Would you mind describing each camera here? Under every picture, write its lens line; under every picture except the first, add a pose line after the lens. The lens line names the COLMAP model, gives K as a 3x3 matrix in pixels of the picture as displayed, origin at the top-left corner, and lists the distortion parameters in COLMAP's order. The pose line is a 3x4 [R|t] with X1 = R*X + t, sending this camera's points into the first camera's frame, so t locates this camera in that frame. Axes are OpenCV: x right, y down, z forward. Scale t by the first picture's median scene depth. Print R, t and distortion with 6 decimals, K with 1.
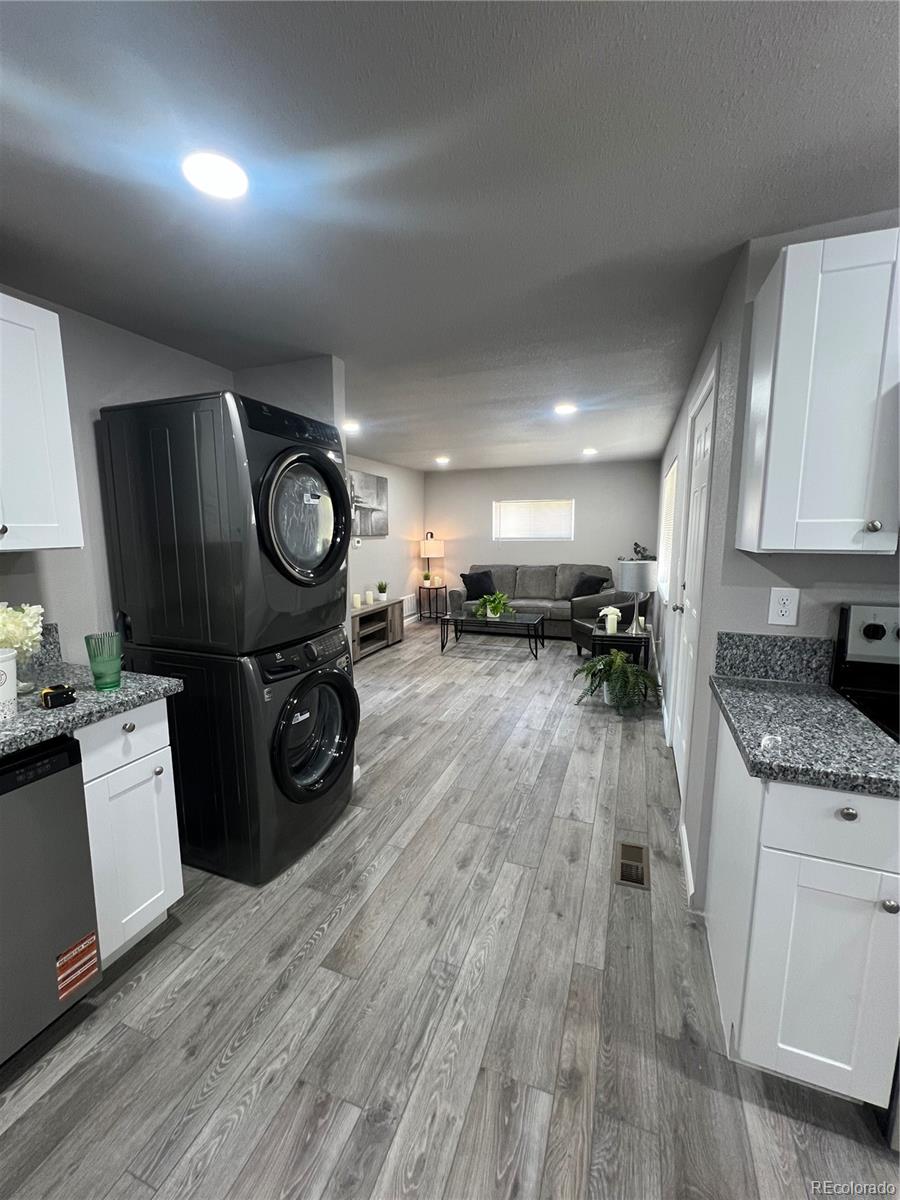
lens RADIAL K [[481.7, 0, 452.2], [0, 481.7, 597.3], [0, 0, 1]] dist [-0.004625, 0.002122]
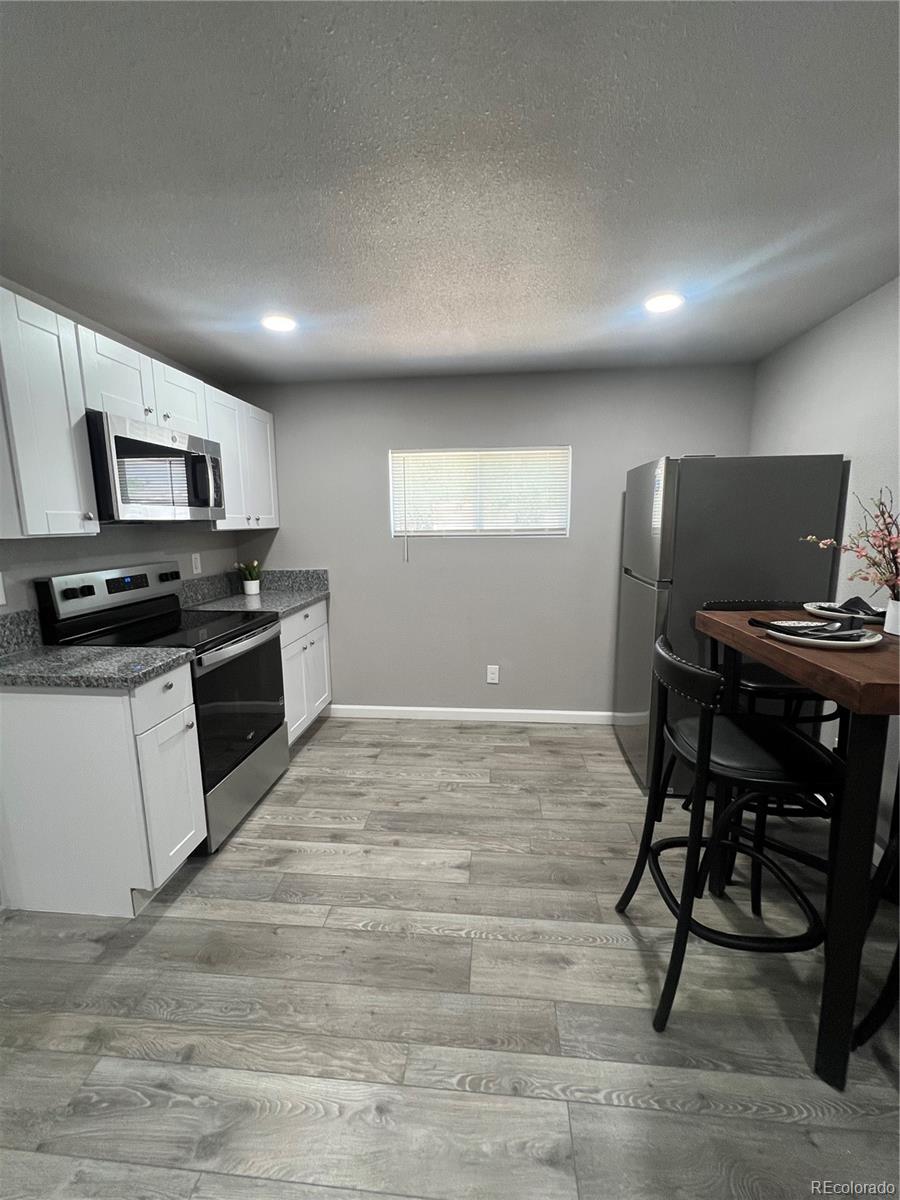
lens RADIAL K [[481.7, 0, 451.9], [0, 481.7, 598.2], [0, 0, 1]] dist [-0.004625, 0.002122]
pose [[-0.266451, -0.148408, 0.952354, -0.329765], [0.150294, 0.969591, 0.193144, -0.008274], [-0.952059, 0.194596, -0.236044, 0.128087]]
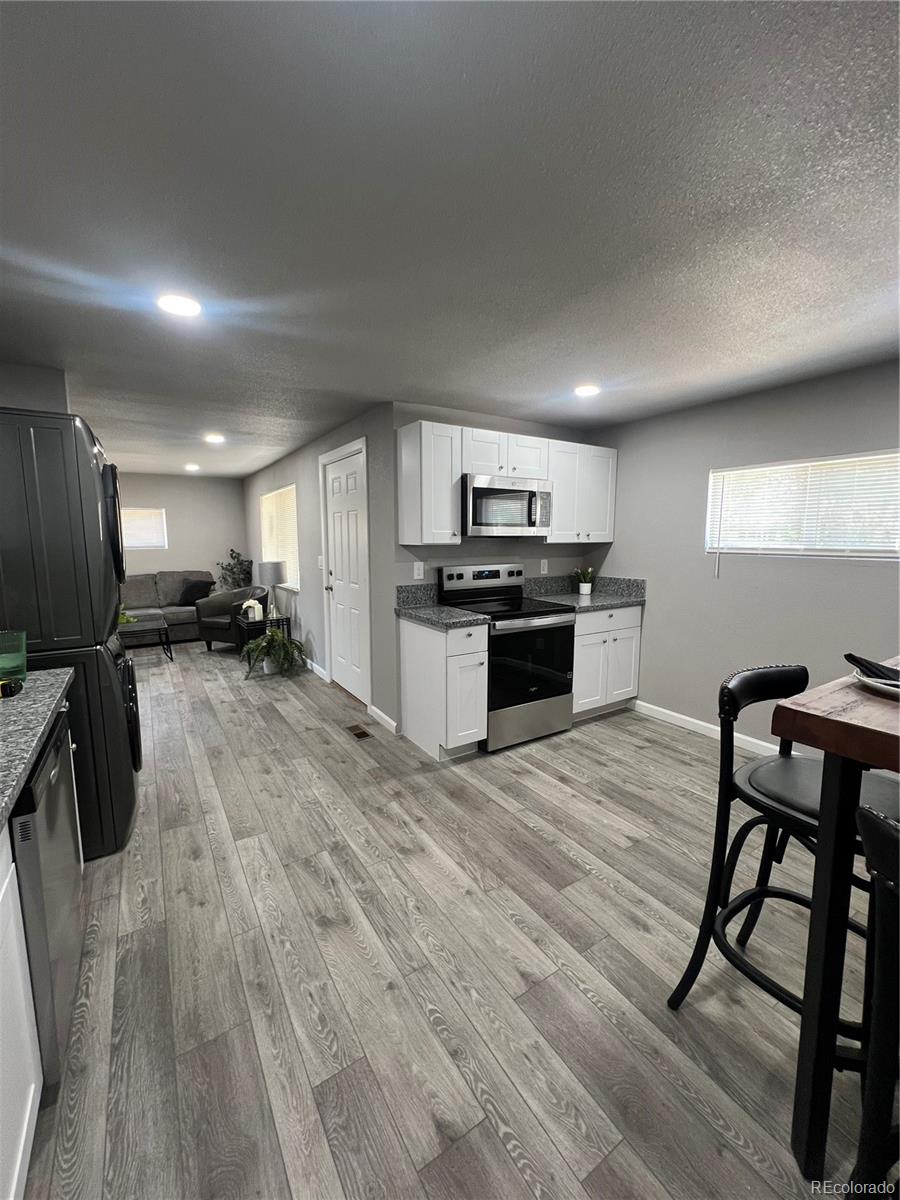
lens RADIAL K [[481.7, 0, 451.8], [0, 481.7, 598.0], [0, 0, 1]] dist [-0.004625, 0.002122]
pose [[0.594159, -0.100809, 0.798005, -0.487345], [0.115485, 0.992528, 0.039397, 0.036641], [-0.796014, 0.068750, 0.601361, -0.210190]]
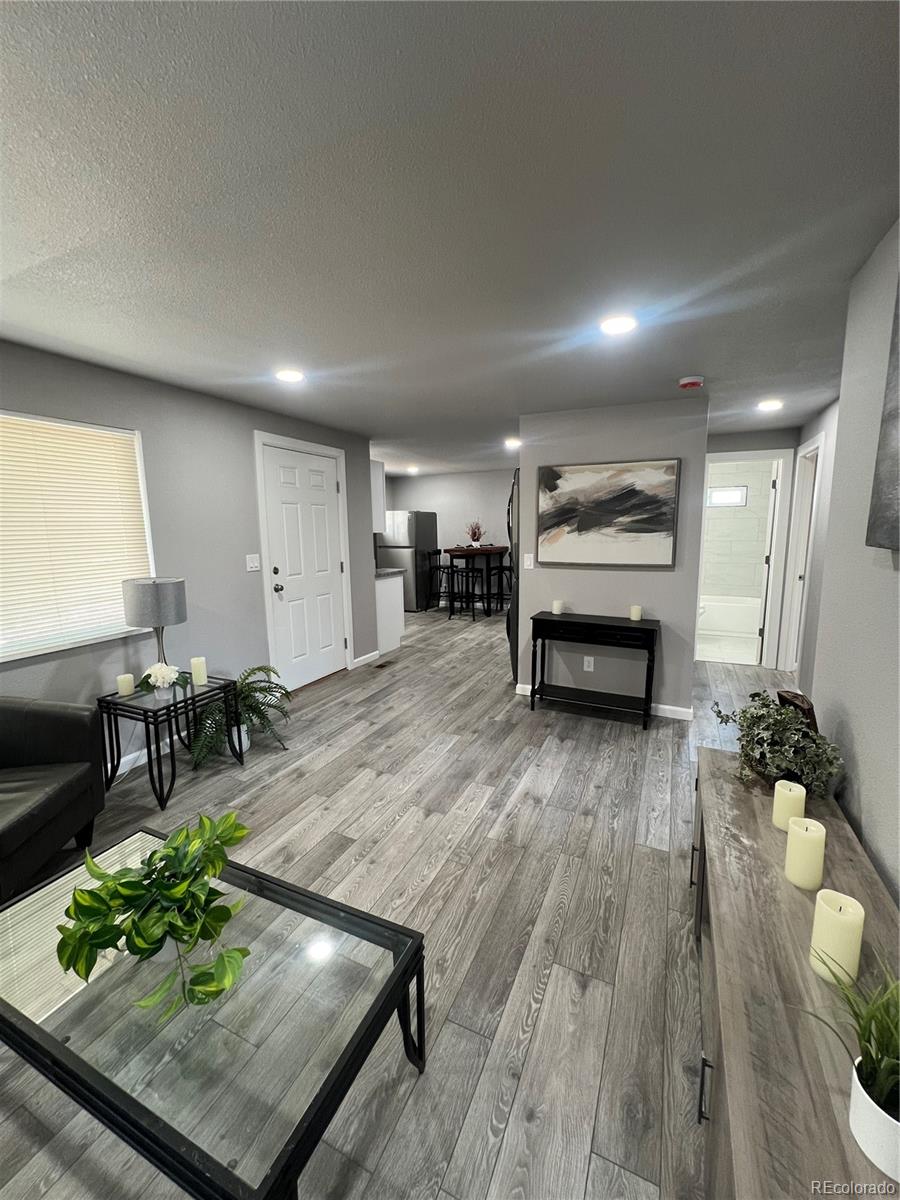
lens RADIAL K [[481.7, 0, 452.1], [0, 481.7, 598.2], [0, 0, 1]] dist [-0.004625, 0.002122]
pose [[-0.997151, 0.004443, 0.075301, -0.098010], [0.025921, 0.957657, 0.286743, -0.301060], [-0.070838, 0.287878, -0.955043, 2.114373]]
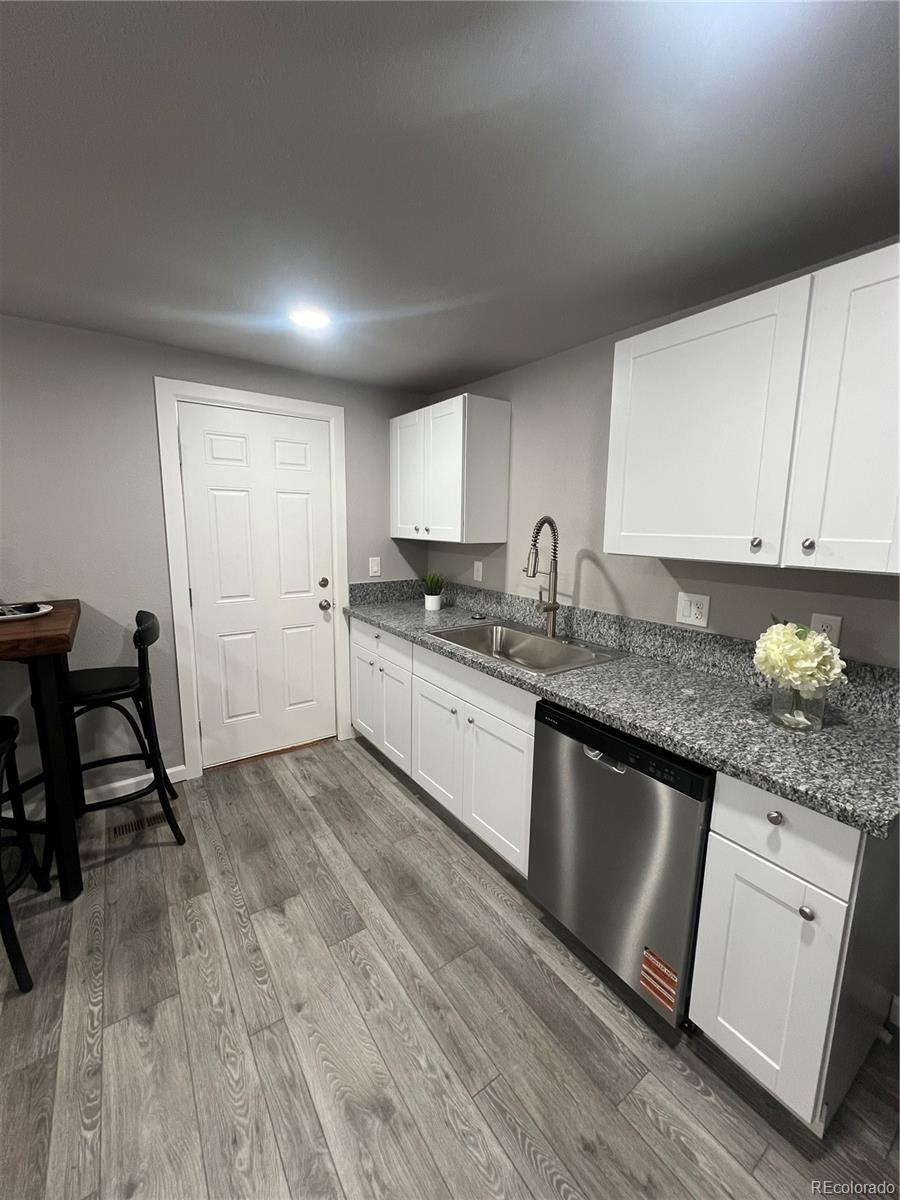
lens RADIAL K [[480.1, 0, 452.4], [0, 480.1, 596.4], [0, 0, 1]] dist [-0.003142, 0.001503]
pose [[-0.560206, 0.123838, -0.819044, 0.077486], [-0.131574, 0.962907, 0.235583, -0.077845], [0.817837, 0.239740, -0.523132, 0.433263]]
